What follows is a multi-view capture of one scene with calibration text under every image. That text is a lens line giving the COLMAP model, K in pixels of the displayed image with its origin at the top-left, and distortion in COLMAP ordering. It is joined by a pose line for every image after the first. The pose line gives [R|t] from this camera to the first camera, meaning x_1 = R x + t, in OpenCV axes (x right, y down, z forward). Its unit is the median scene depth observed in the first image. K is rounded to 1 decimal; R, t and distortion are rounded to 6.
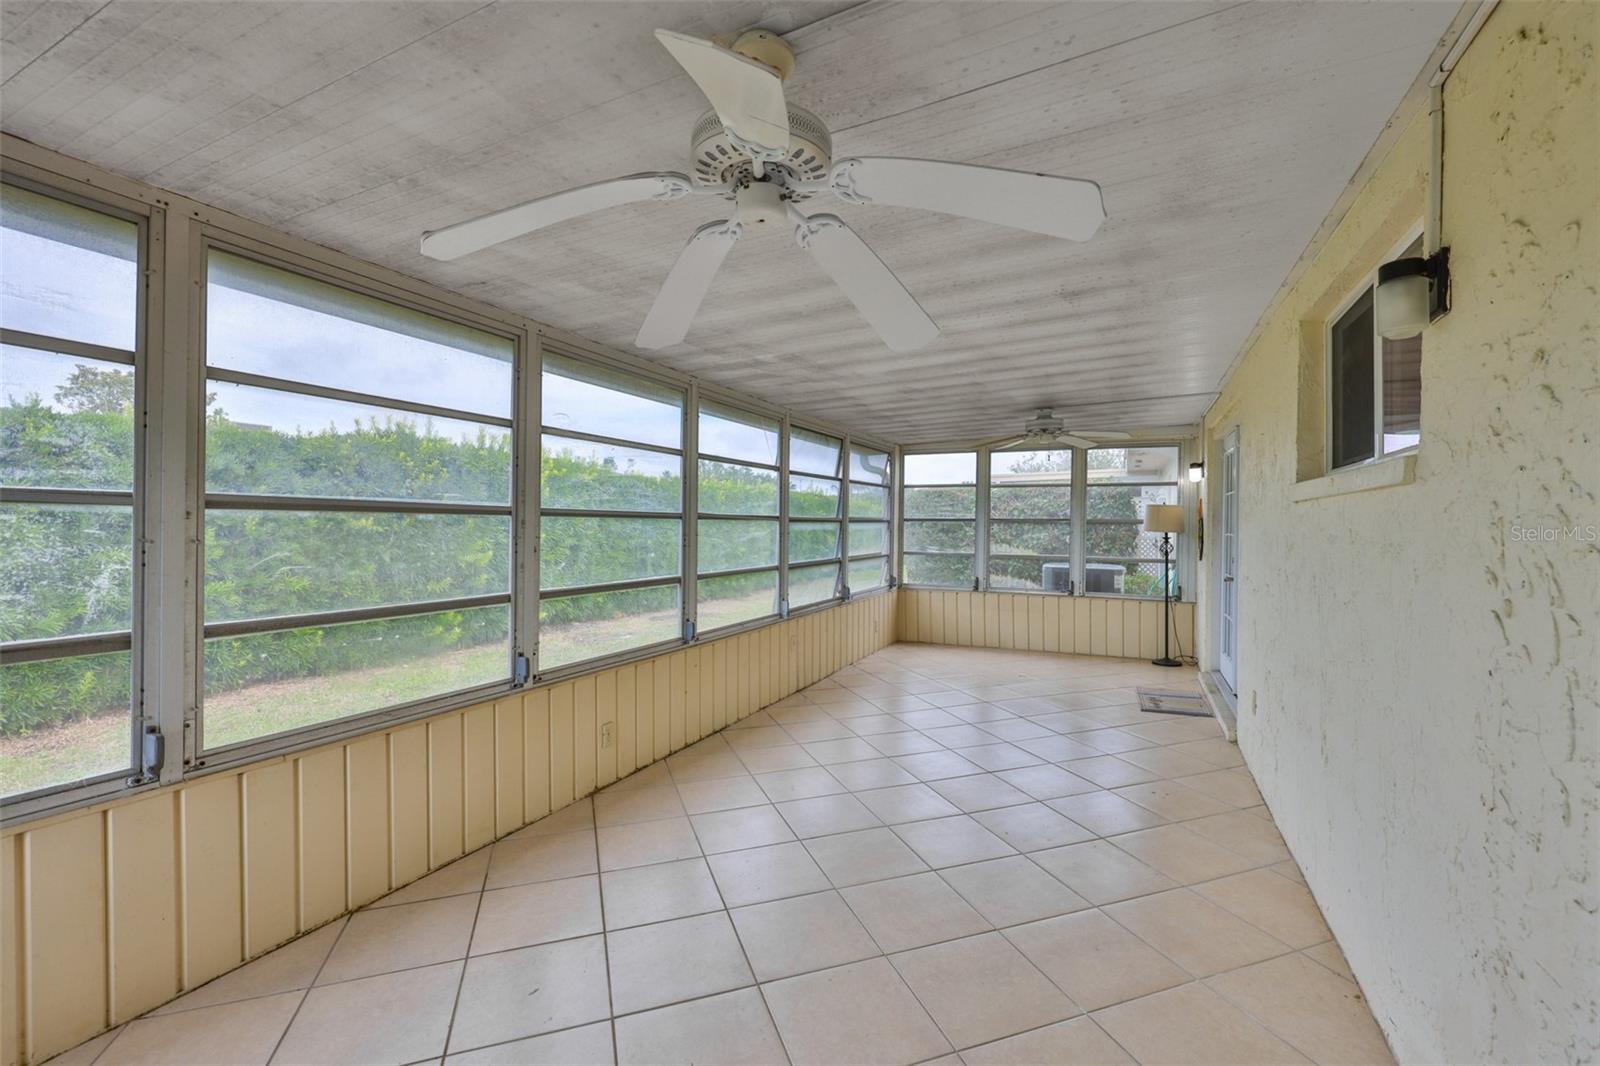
lens RADIAL K [[686.2, 0, 808.0], [0, 686.2, 529.1], [0, 0, 1]] dist [-0.003485, 0.000344]
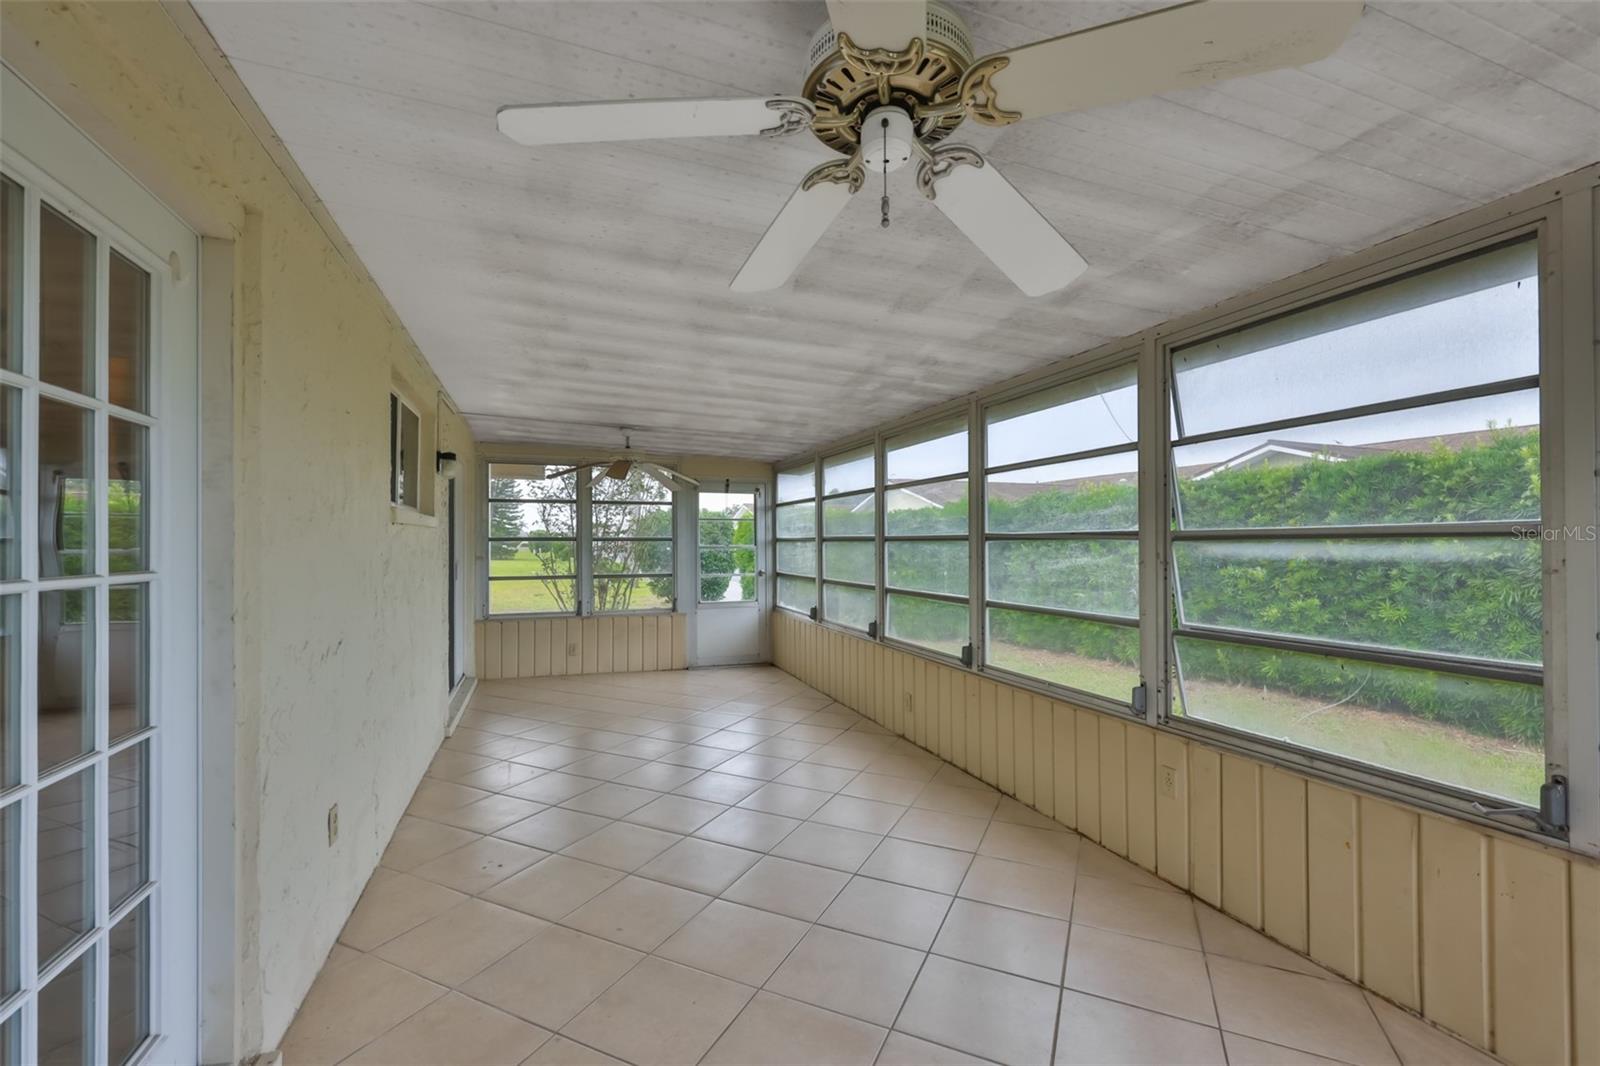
lens RADIAL K [[686.2, 0, 792.4], [0, 686.2, 538.6], [0, 0, 1]] dist [-0.003485, 0.000344]
pose [[-0.701663, -0.021410, -0.712187, 0.465053], [-0.016874, 0.999767, -0.013430, -0.000581], [0.712309, 0.002594, -0.701861, 1.008160]]
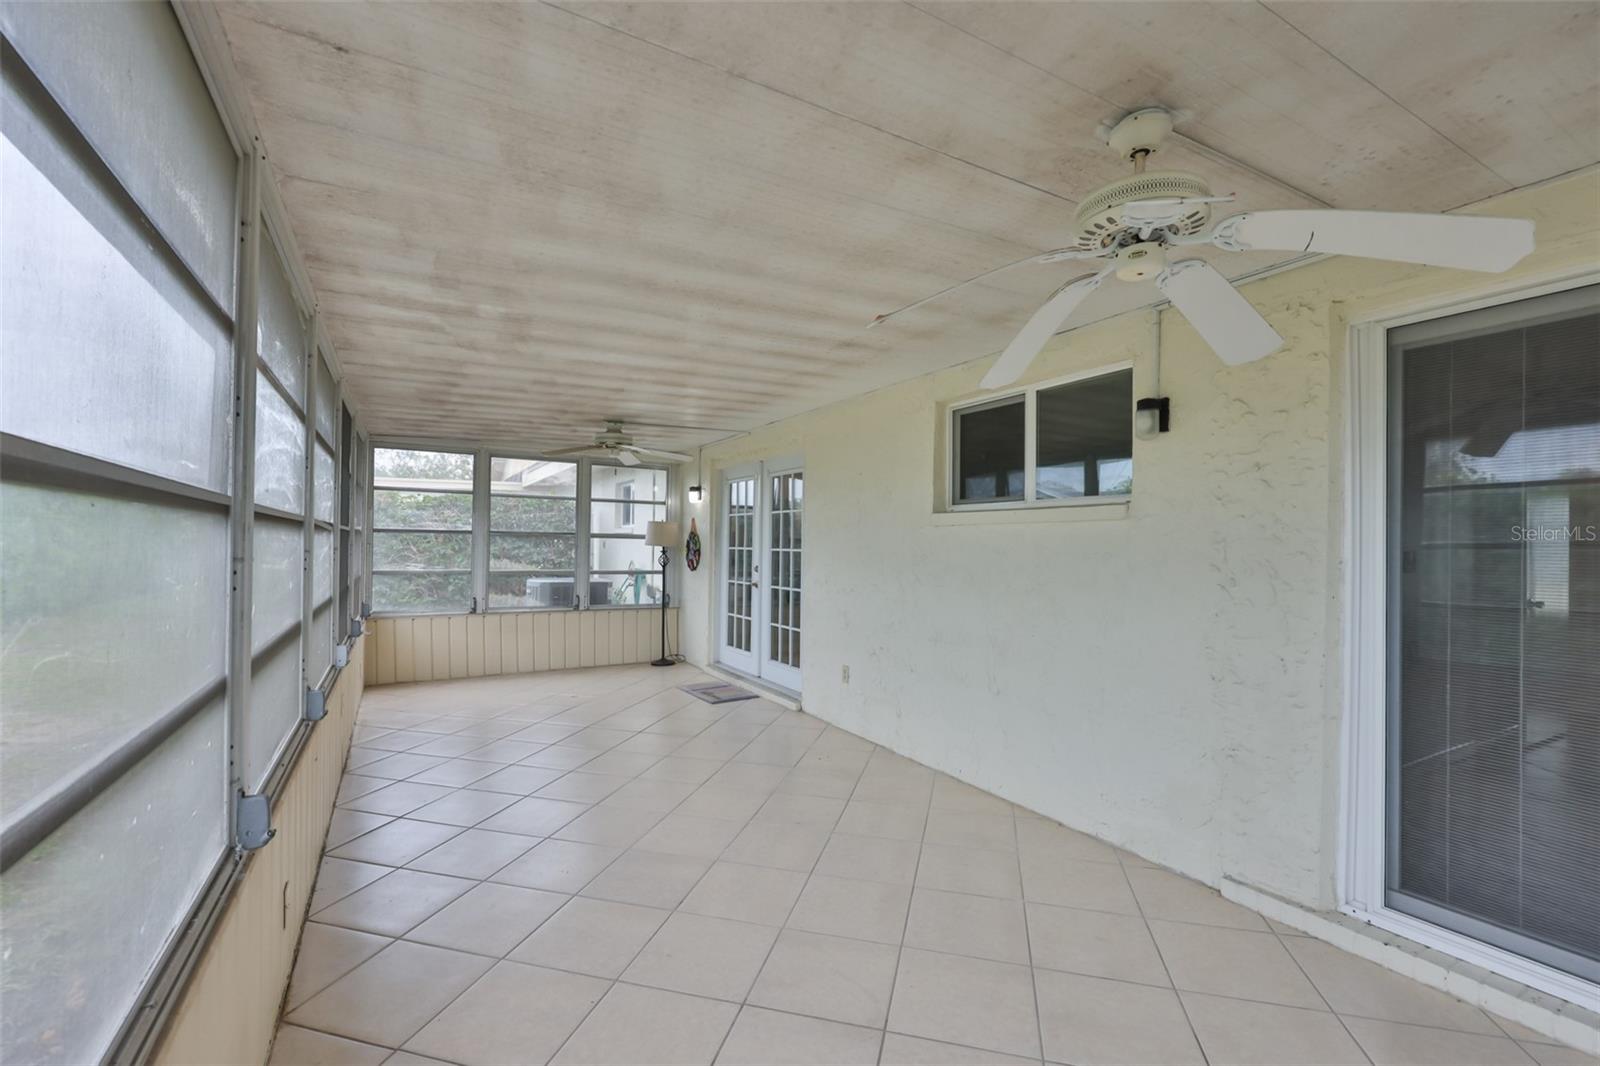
lens RADIAL K [[686.2, 0, 816.4], [0, 686.2, 544.0], [0, 0, 1]] dist [-0.003485, 0.000344]
pose [[0.552551, 0.001753, 0.833477, -0.292870], [-0.002939, 0.999996, -0.000155, 0.000339], [-0.833474, -0.002364, 0.552554, 0.183343]]
